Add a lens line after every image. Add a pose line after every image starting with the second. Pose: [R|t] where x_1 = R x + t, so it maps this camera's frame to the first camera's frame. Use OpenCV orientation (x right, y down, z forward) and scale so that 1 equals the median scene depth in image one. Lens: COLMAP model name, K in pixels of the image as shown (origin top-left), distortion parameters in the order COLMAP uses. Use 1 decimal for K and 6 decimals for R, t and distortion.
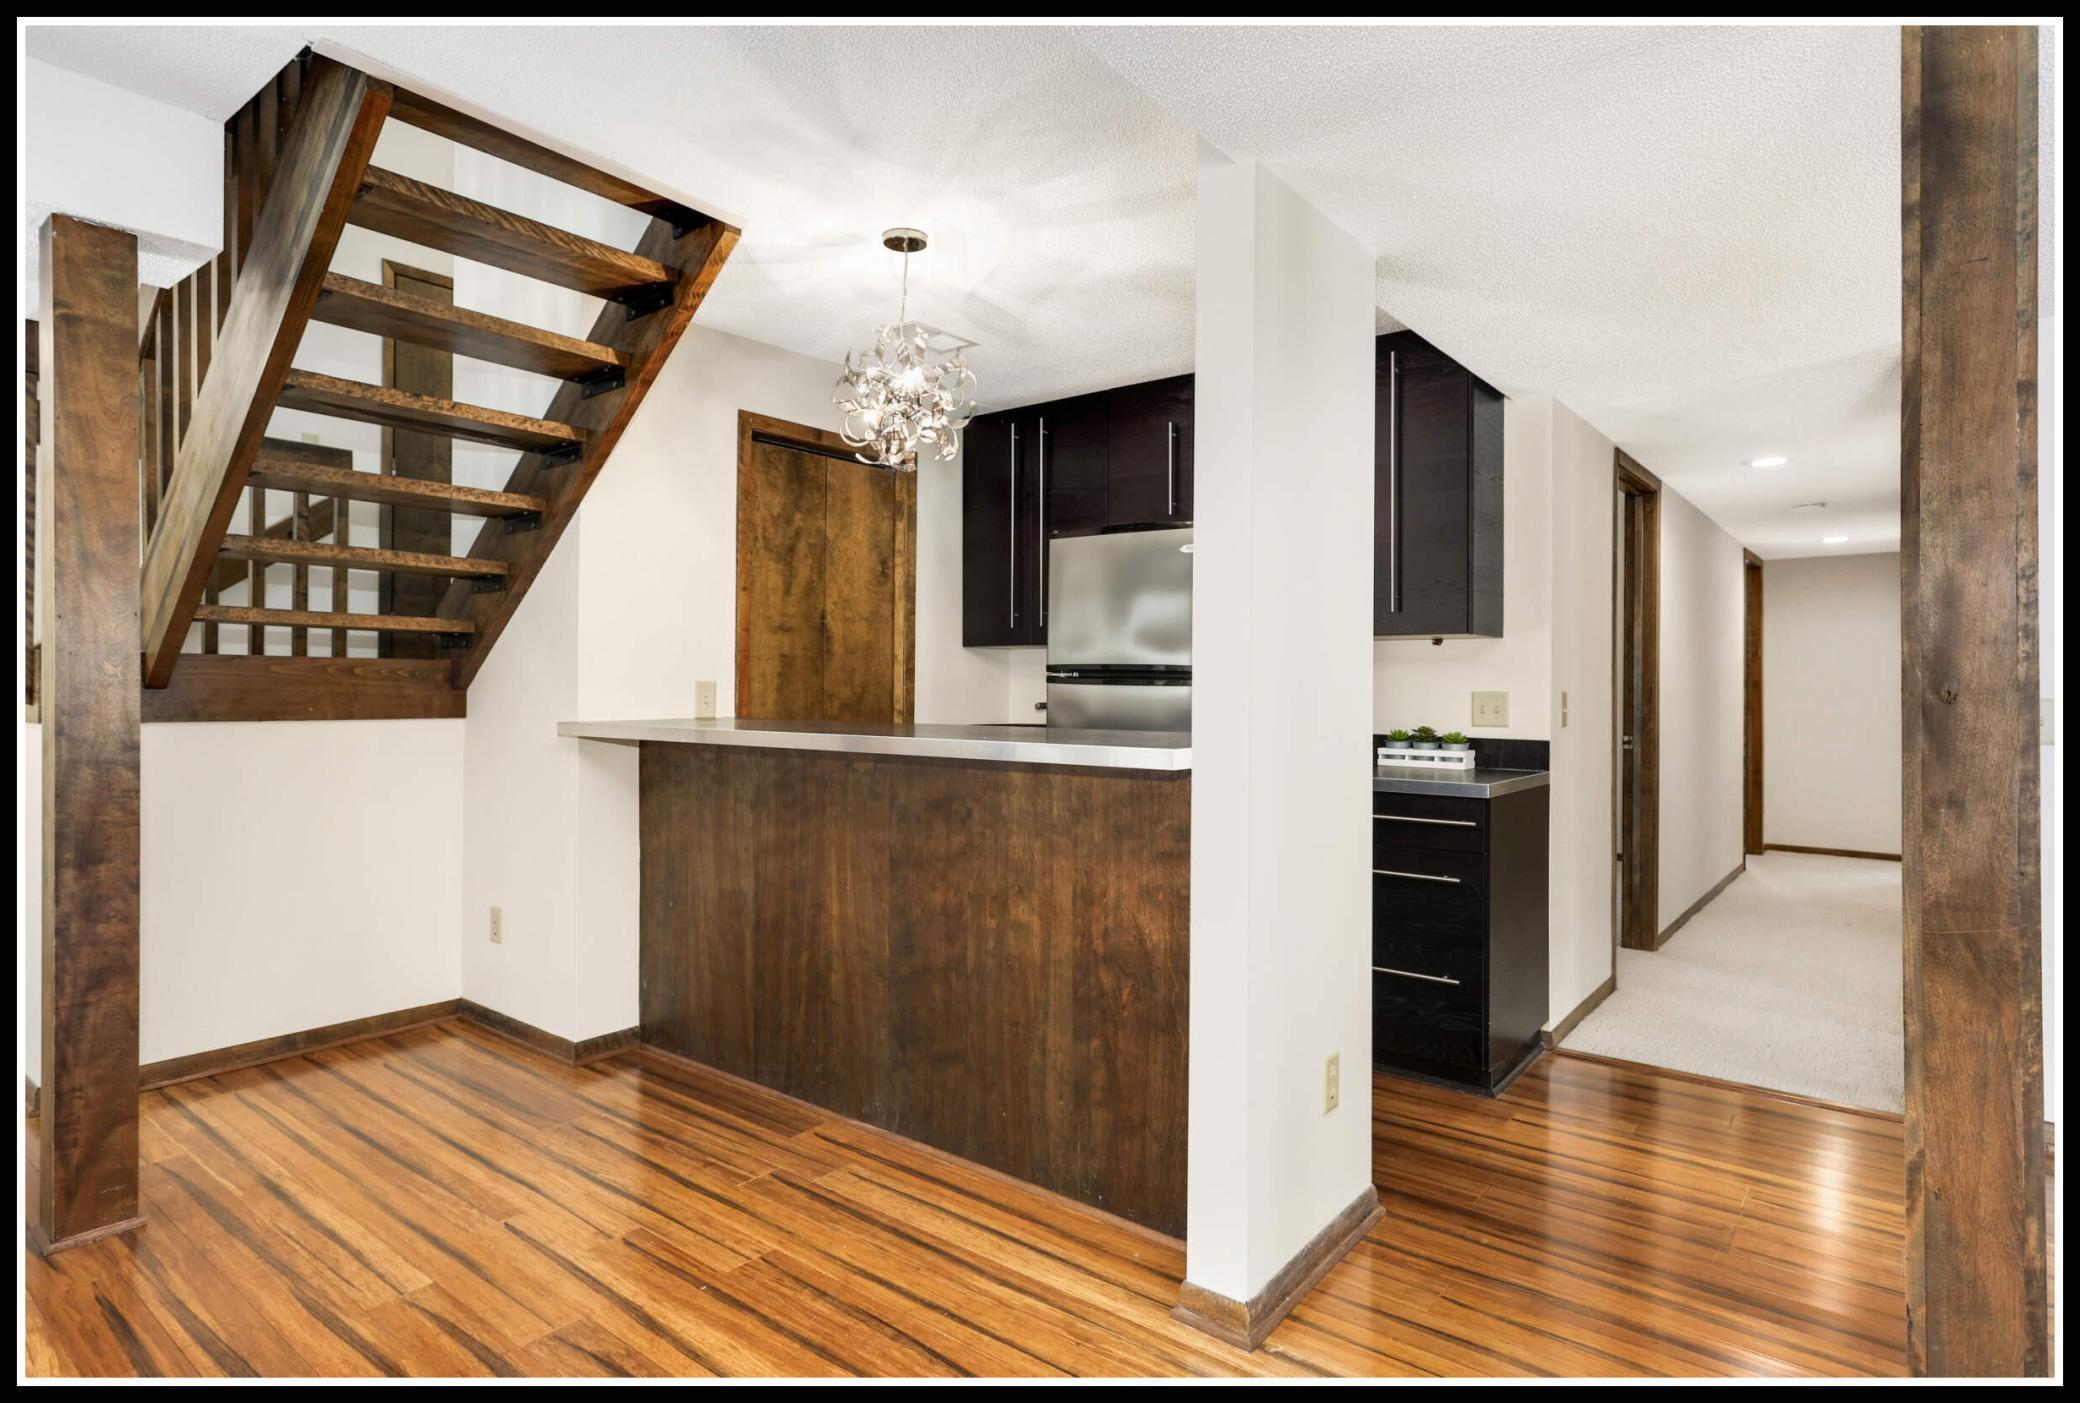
lens RADIAL K [[1099.6, 0, 1042.4], [0, 1099.6, 684.2], [0, 0, 1]] dist [-0.002132, 0.002433]
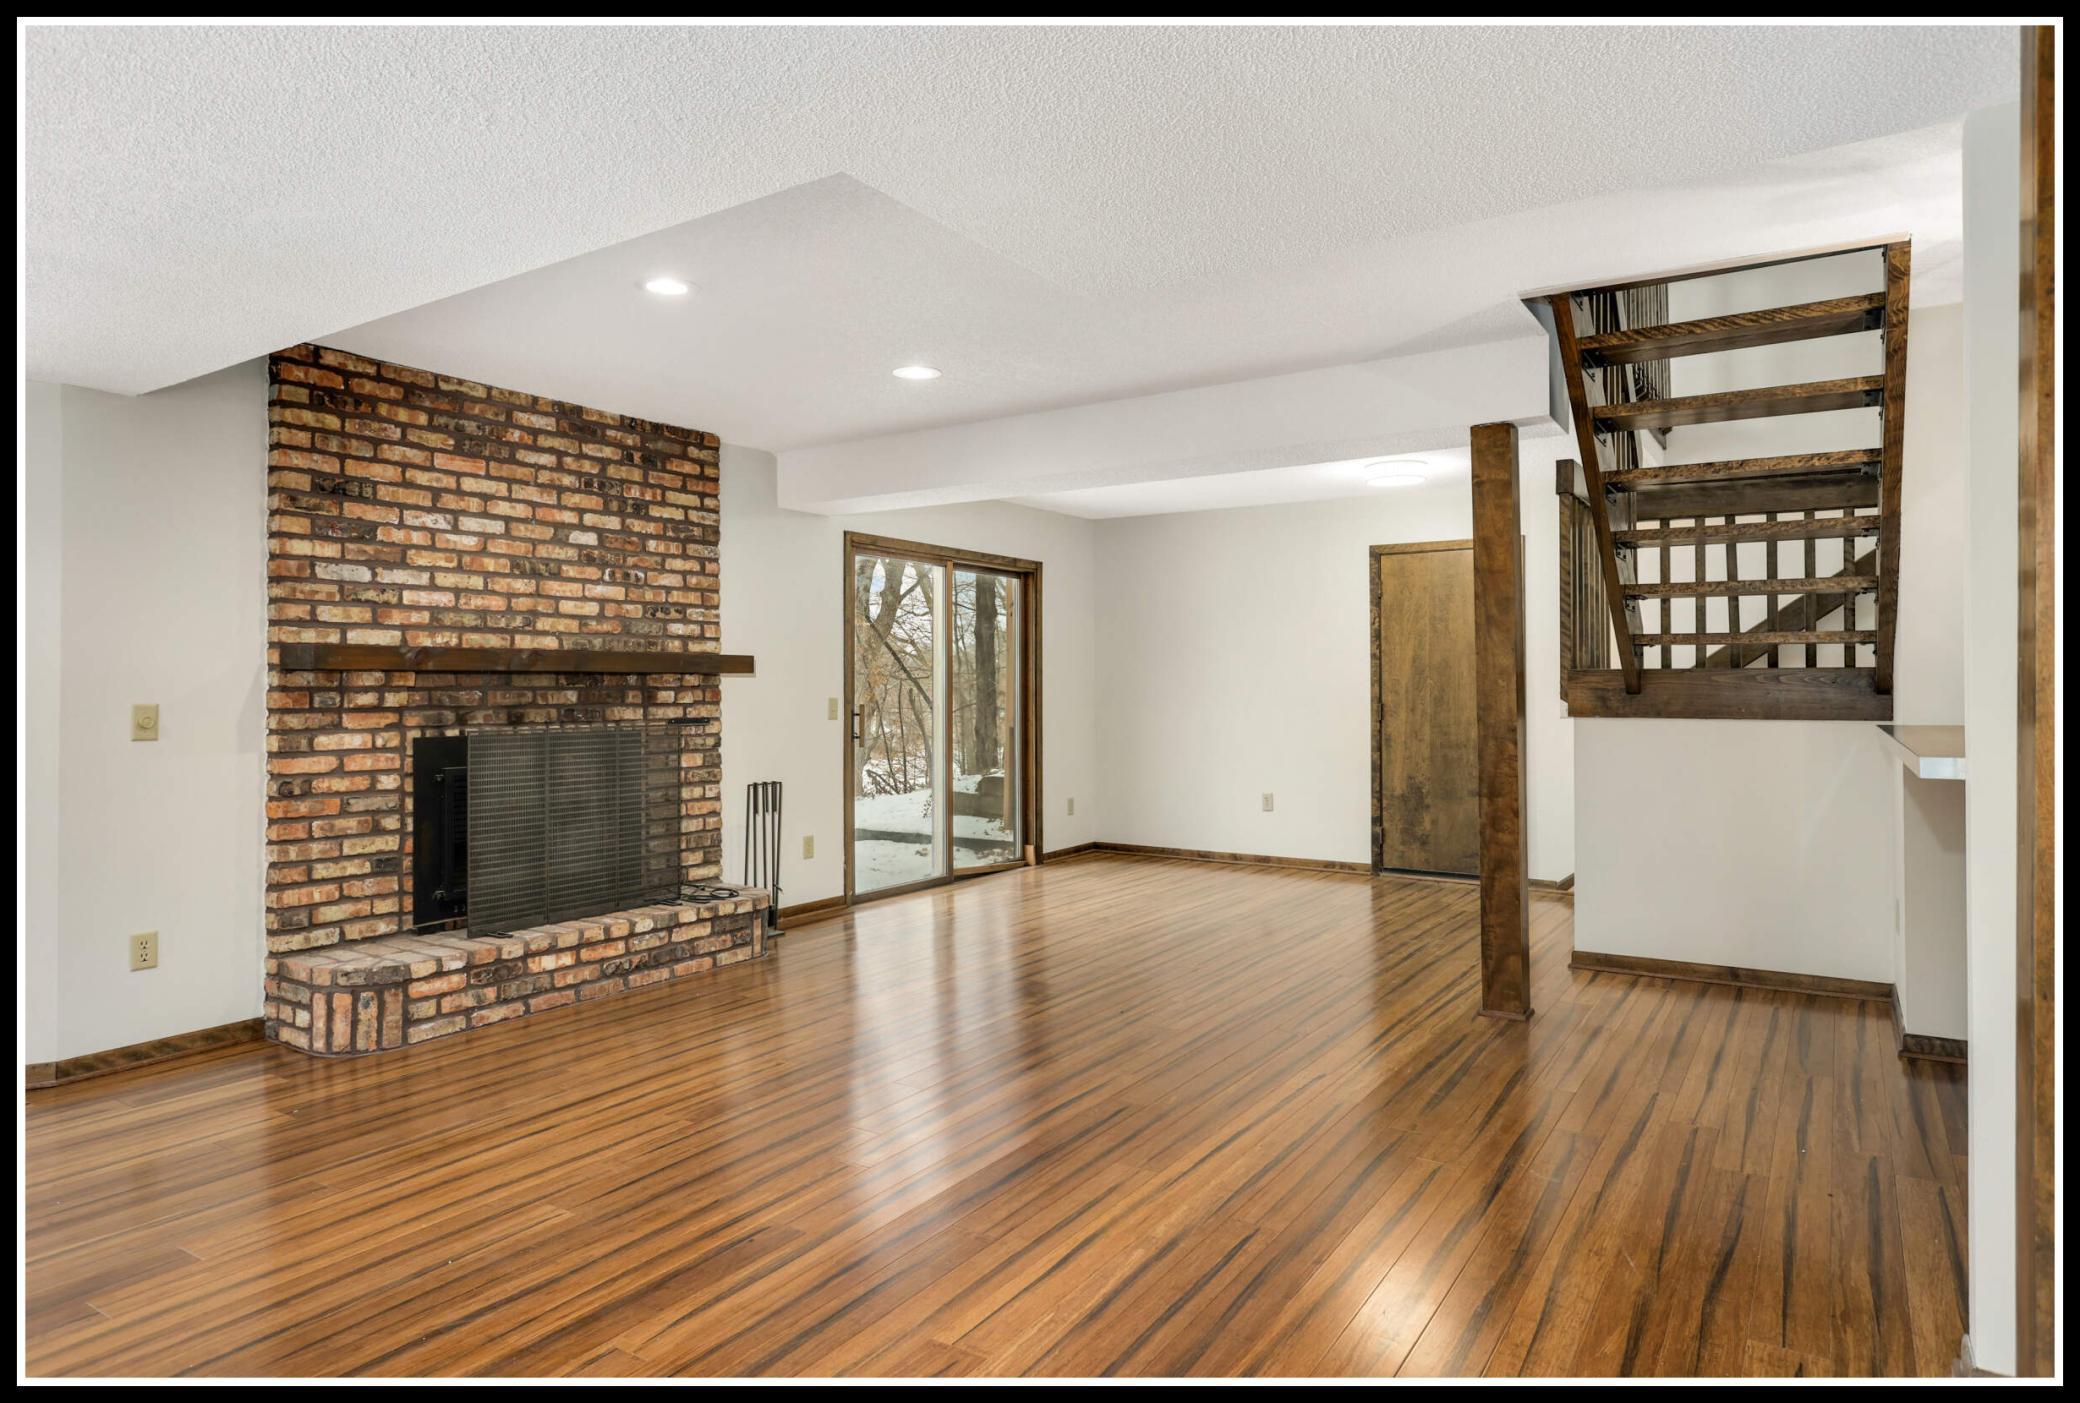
lens RADIAL K [[1213.6, 0, 1044.5], [0, 1213.6, 700.8], [0, 0, 1]] dist [0.001532, 0.000510]
pose [[0.095763, 0.003874, -0.995397, 0.941705], [0.004844, 0.999979, 0.004358, 0.002361], [0.995392, -0.005239, 0.095742, 0.119208]]
